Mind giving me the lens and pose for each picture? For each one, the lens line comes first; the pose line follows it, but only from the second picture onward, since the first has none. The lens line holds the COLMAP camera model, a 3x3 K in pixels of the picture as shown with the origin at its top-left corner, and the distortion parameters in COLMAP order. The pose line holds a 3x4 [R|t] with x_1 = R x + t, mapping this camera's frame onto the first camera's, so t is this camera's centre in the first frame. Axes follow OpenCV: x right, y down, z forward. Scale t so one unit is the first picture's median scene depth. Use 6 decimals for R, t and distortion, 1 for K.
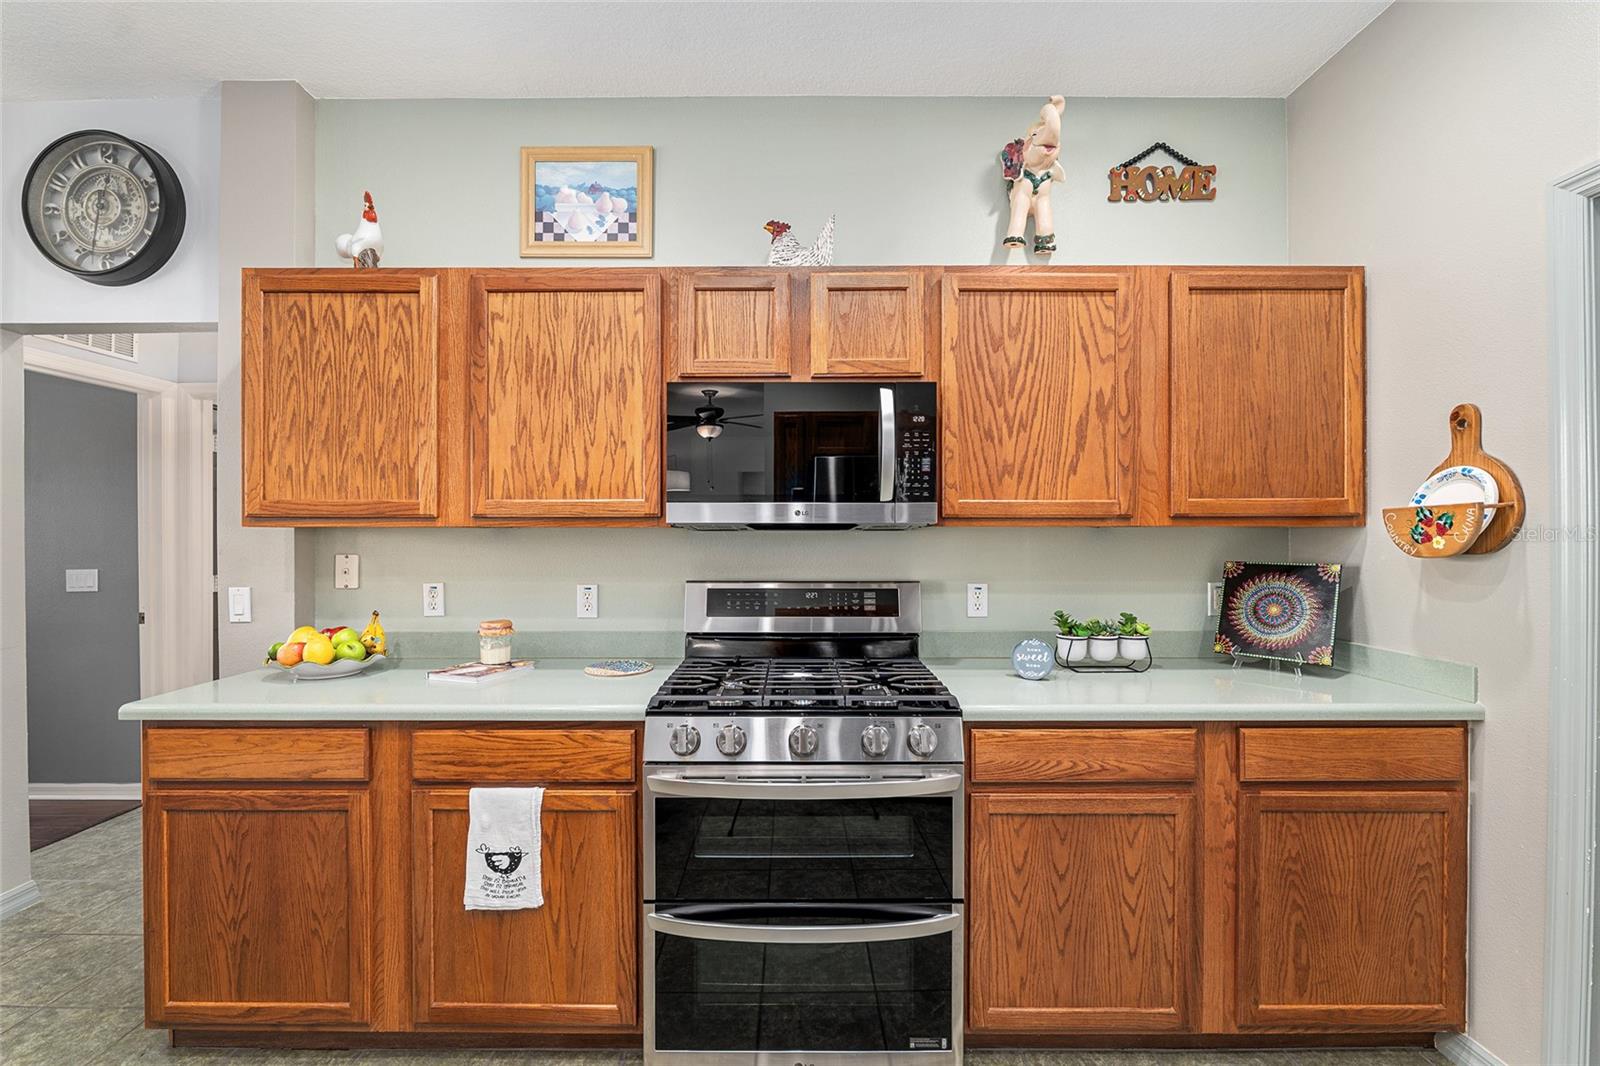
lens RADIAL K [[660.3, 0, 798.7], [0, 660.3, 537.1], [0, 0, 1]] dist [-0.002100, -0.000243]
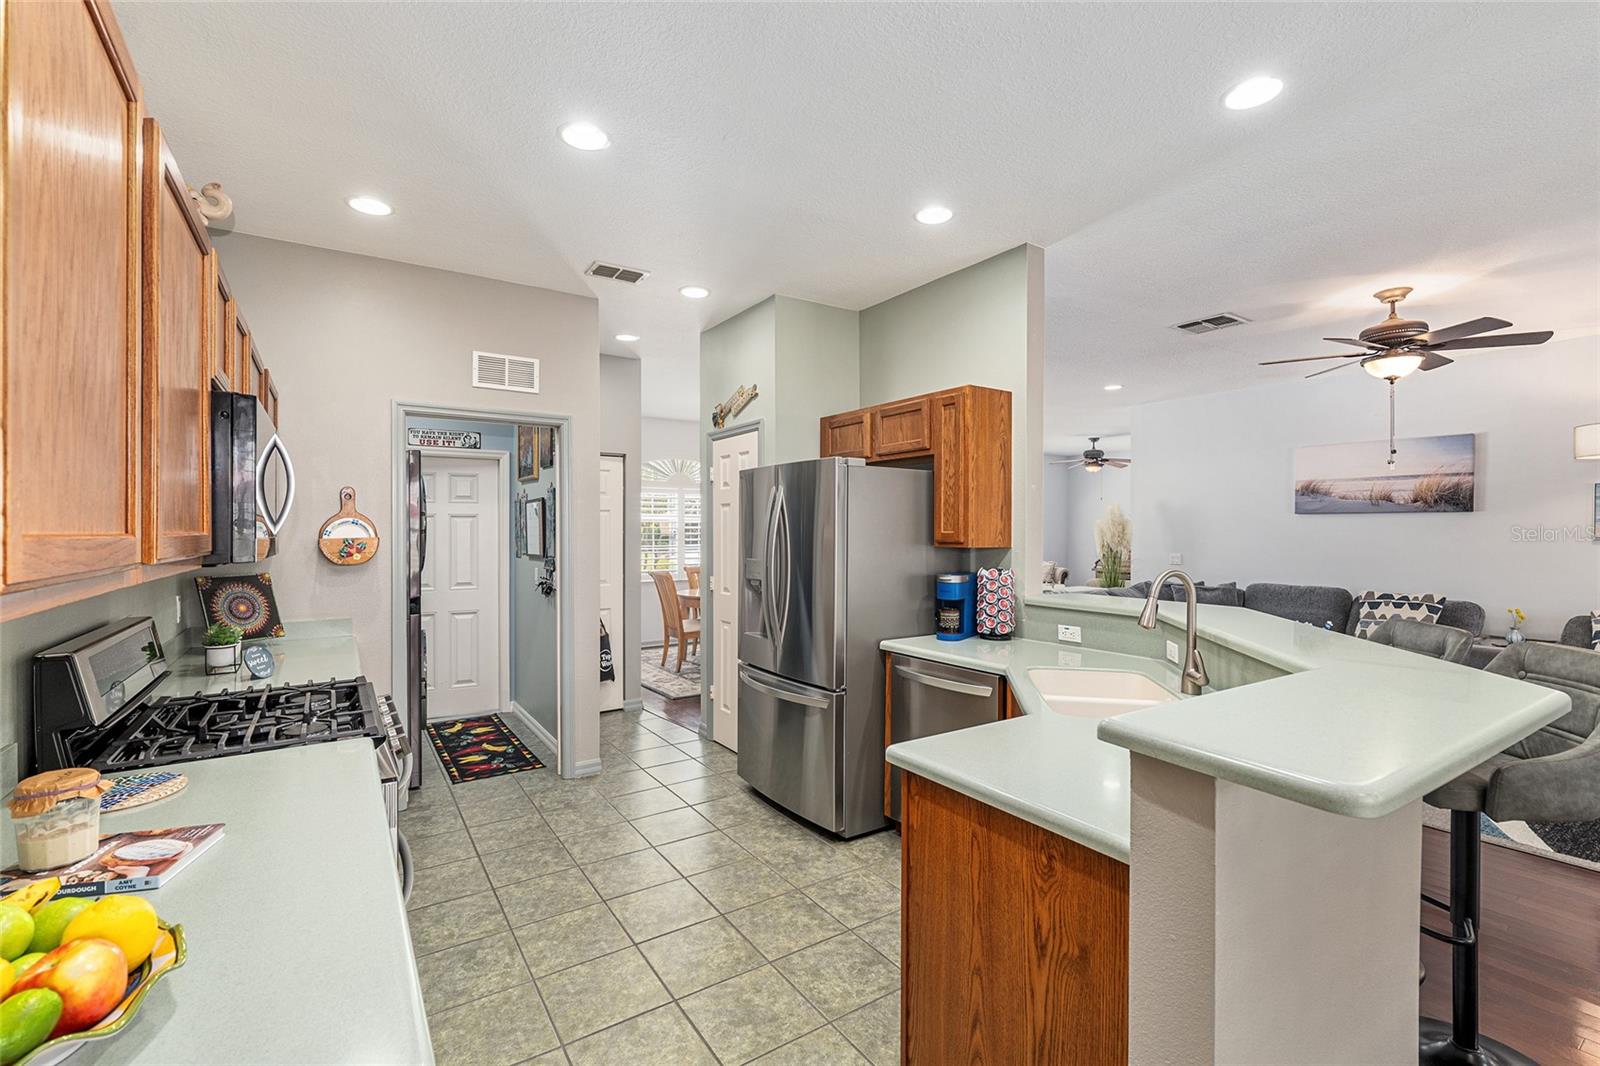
lens RADIAL K [[700.1, 0, 799.4], [0, 700.1, 522.3], [0, 0, 1]] dist [0.000315, -0.000007]
pose [[-0.556972, 0.009674, 0.830475, -1.482632], [0.005792, 0.999953, -0.007764, -0.068967], [-0.830511, 0.000486, -0.557002, 1.020879]]
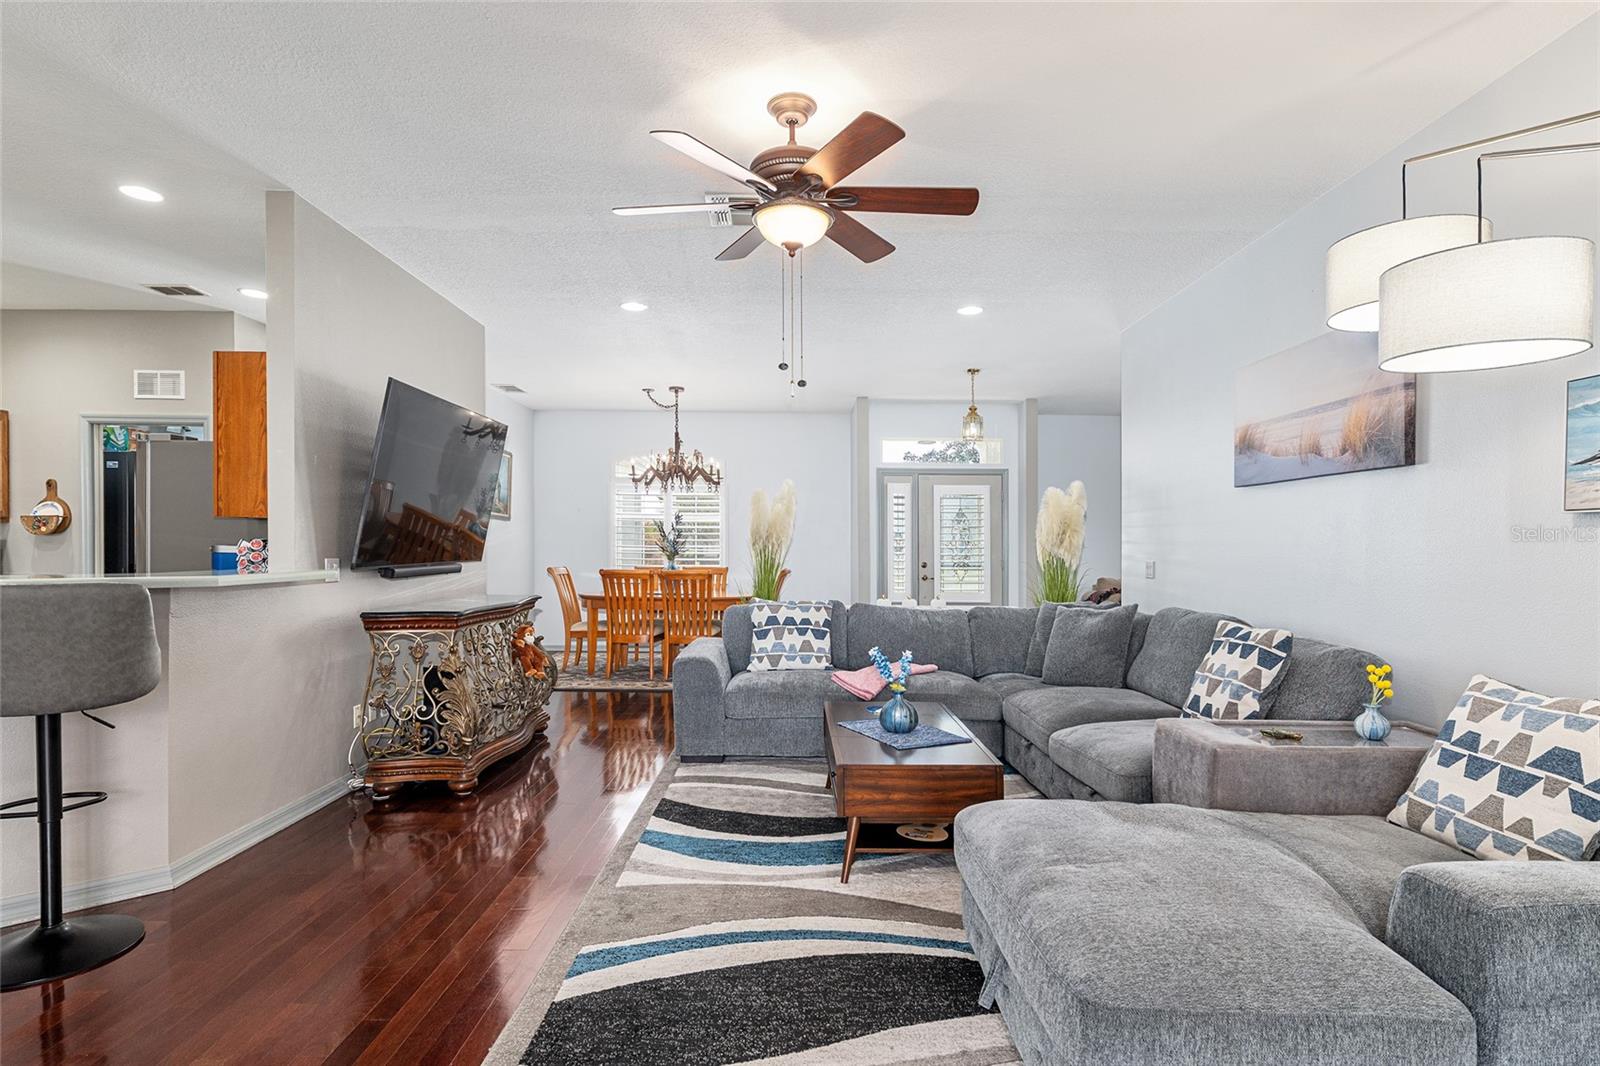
lens RADIAL K [[818.8, 0, 796.2], [0, 818.8, 552.1], [0, 0, 1]] dist [0.000260, 0.000353]
pose [[0.003900, -0.005613, 0.999977, -2.373188], [-0.005241, 0.999970, 0.005633, 0.066745], [-0.999979, -0.005263, 0.003871, -2.101754]]
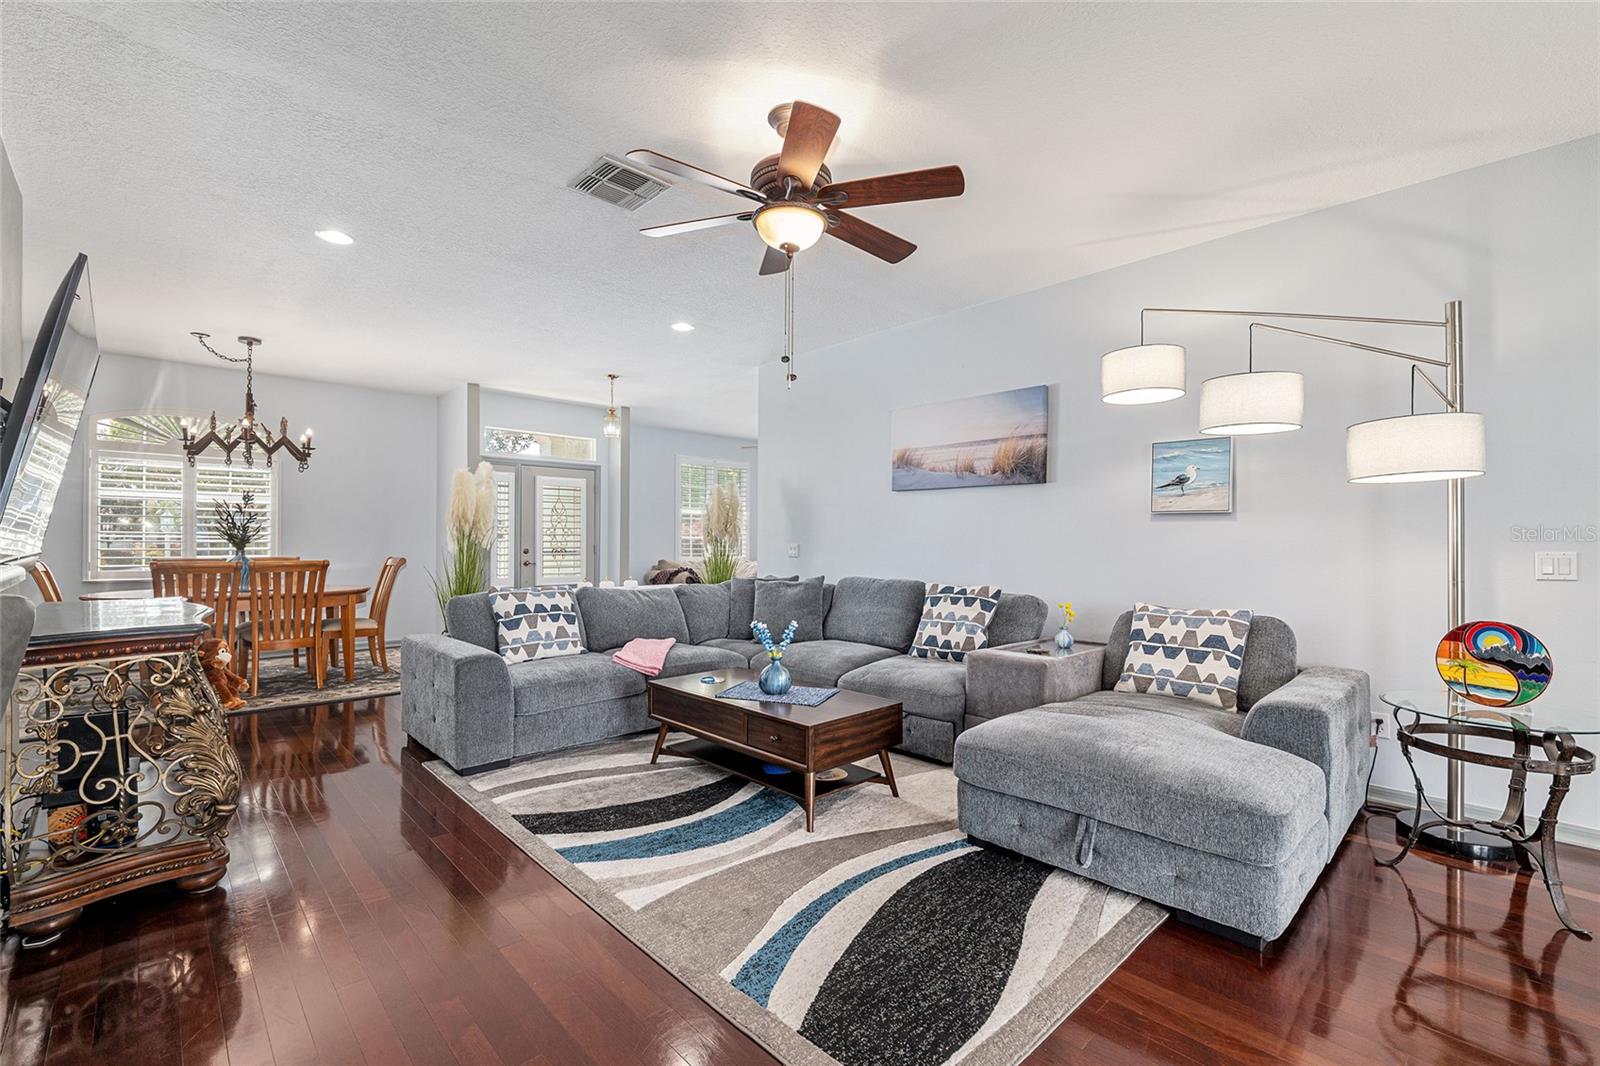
lens RADIAL K [[694.5, 0, 797.1], [0, 694.5, 537.3], [0, 0, 1]] dist [-0.004473, -0.000096]
pose [[-0.683457, -0.000329, 0.729991, -1.783486], [-0.002977, 0.999993, -0.002337, 0.087608], [-0.729985, -0.003770, -0.683453, -1.002943]]
